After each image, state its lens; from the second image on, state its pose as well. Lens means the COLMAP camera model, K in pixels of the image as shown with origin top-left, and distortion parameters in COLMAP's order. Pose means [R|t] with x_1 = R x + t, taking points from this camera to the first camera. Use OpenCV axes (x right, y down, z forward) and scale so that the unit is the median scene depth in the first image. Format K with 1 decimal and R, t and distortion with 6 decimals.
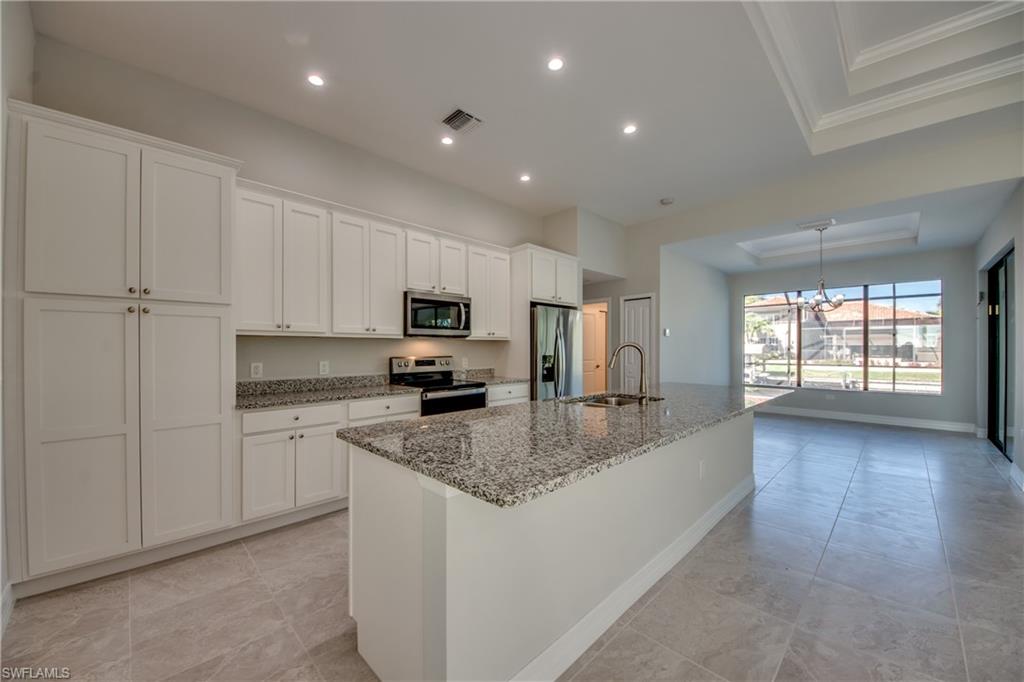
lens RADIAL K [[380.9, 0, 505.2], [0, 380.9, 349.3], [0, 0, 1]] dist [0.041177, -0.028243]
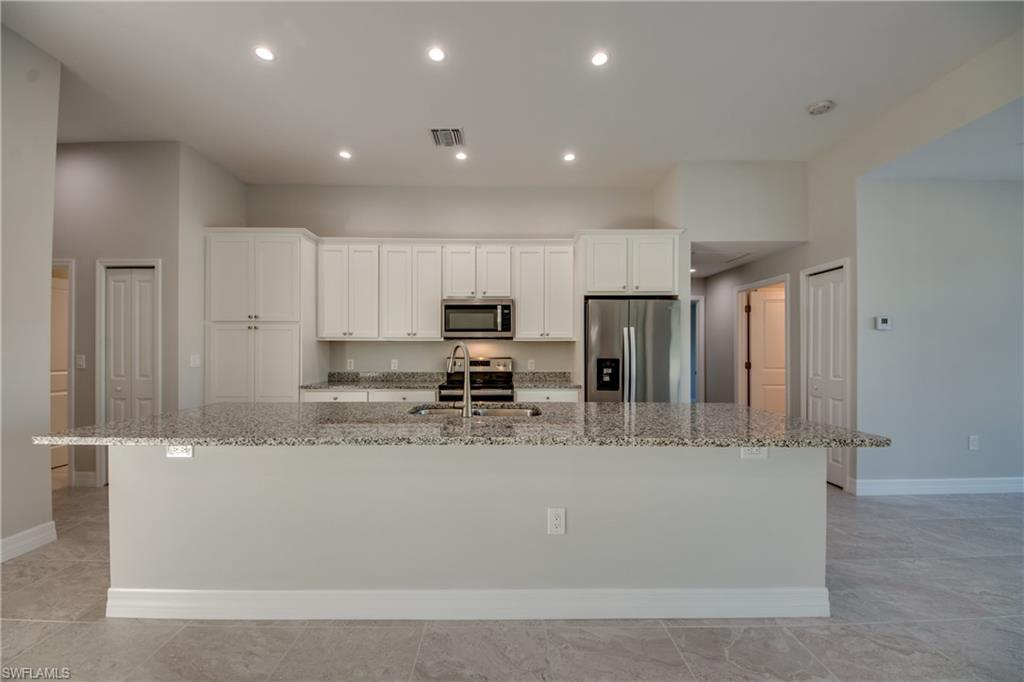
lens RADIAL K [[380.9, 0, 505.2], [0, 380.9, 349.3], [0, 0, 1]] dist [0.041177, -0.028243]
pose [[0.720379, 0.001226, -0.693580, 0.581656], [-0.004001, 0.999989, -0.002388, -0.001311], [0.693569, 0.004495, 0.720376, 0.269213]]
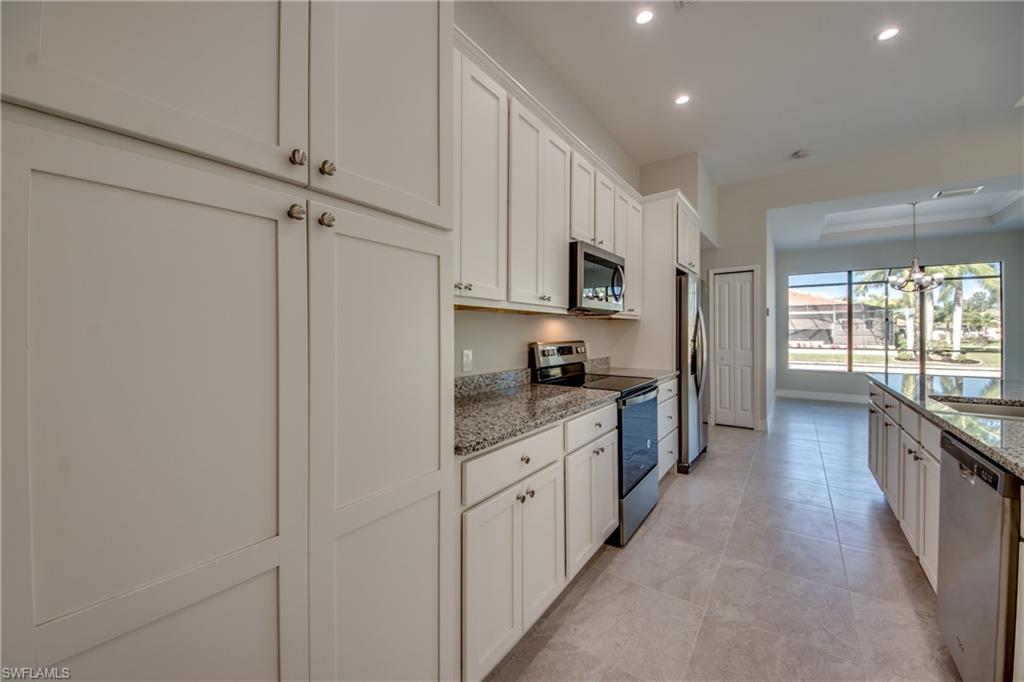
lens RADIAL K [[379.0, 0, 485.6], [0, 379.0, 331.8], [0, 0, 1]] dist [0.013739, -0.018994]
pose [[0.993762, -0.000338, 0.111522, -0.424081], [0.000823, 0.999990, -0.004298, 0.004359], [-0.111519, 0.004362, 0.993753, 0.321881]]
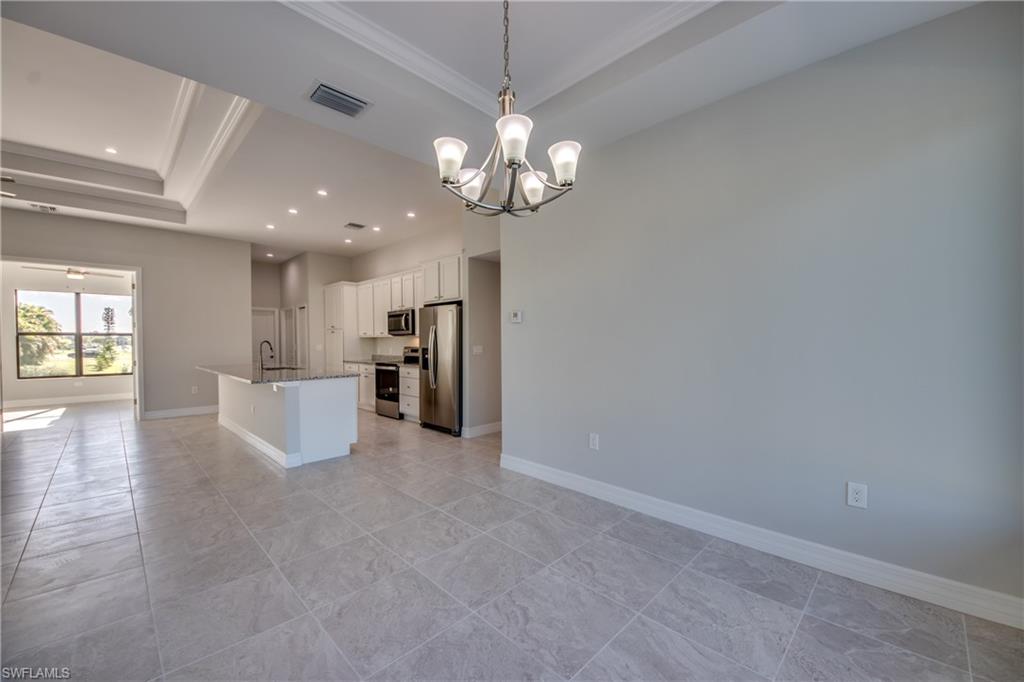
lens RADIAL K [[401.1, 0, 511.6], [0, 401.1, 350.5], [0, 0, 1]] dist [-0.001116, -0.009603]
pose [[0.018218, 0.024180, -0.999542, 1.515325], [0.002298, 0.999704, 0.024226, -0.006697], [0.999831, -0.002738, 0.018157, 1.367404]]
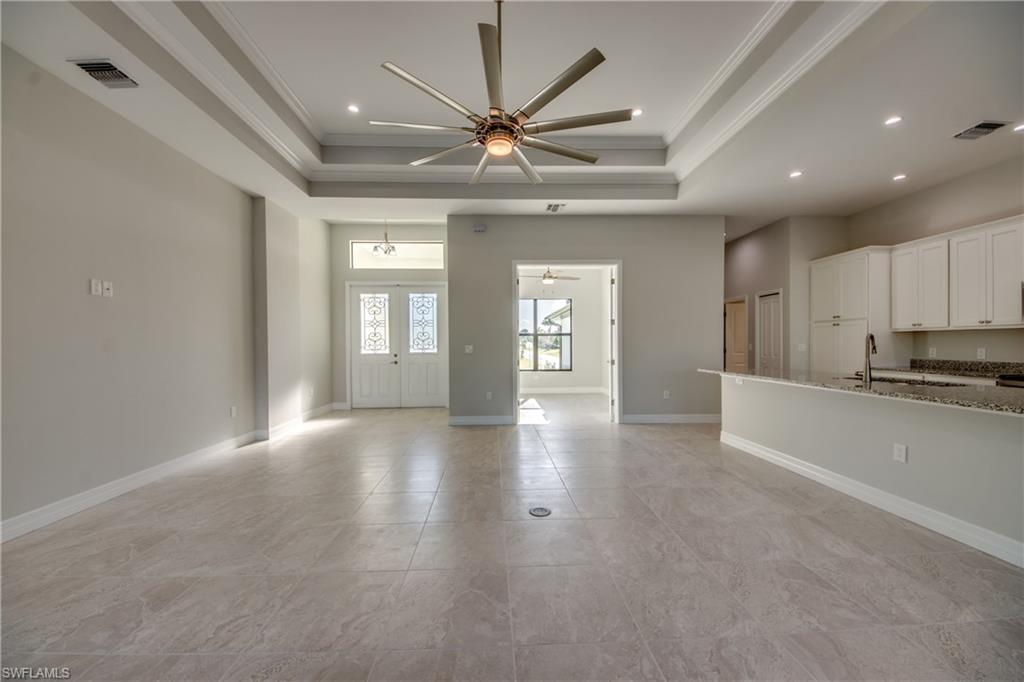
lens RADIAL K [[380.9, 0, 505.2], [0, 380.9, 349.3], [0, 0, 1]] dist [0.041177, -0.028243]
pose [[-0.673801, 0.016315, -0.738733, 1.245904], [0.007070, 0.999853, 0.015633, 0.003433], [0.738879, 0.005311, -0.673817, 0.568209]]
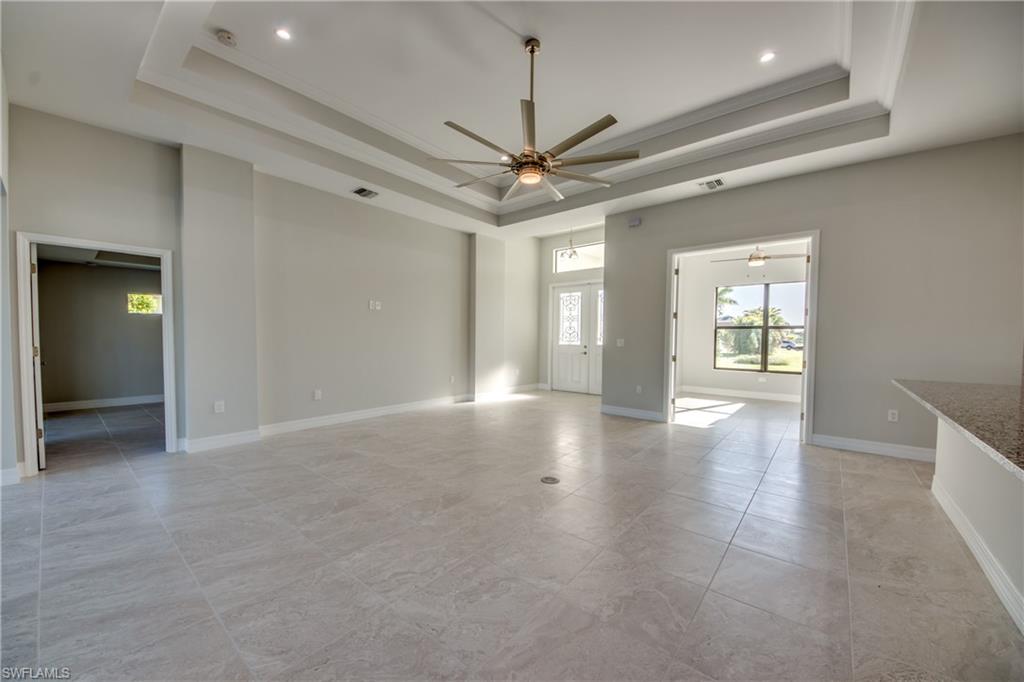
lens RADIAL K [[380.9, 0, 505.2], [0, 380.9, 349.3], [0, 0, 1]] dist [0.041177, -0.028243]
pose [[-0.995359, -0.003465, -0.096170, 0.882541], [-0.007056, 0.999289, 0.037024, -0.001273], [0.095973, 0.037530, -0.994676, 0.931810]]
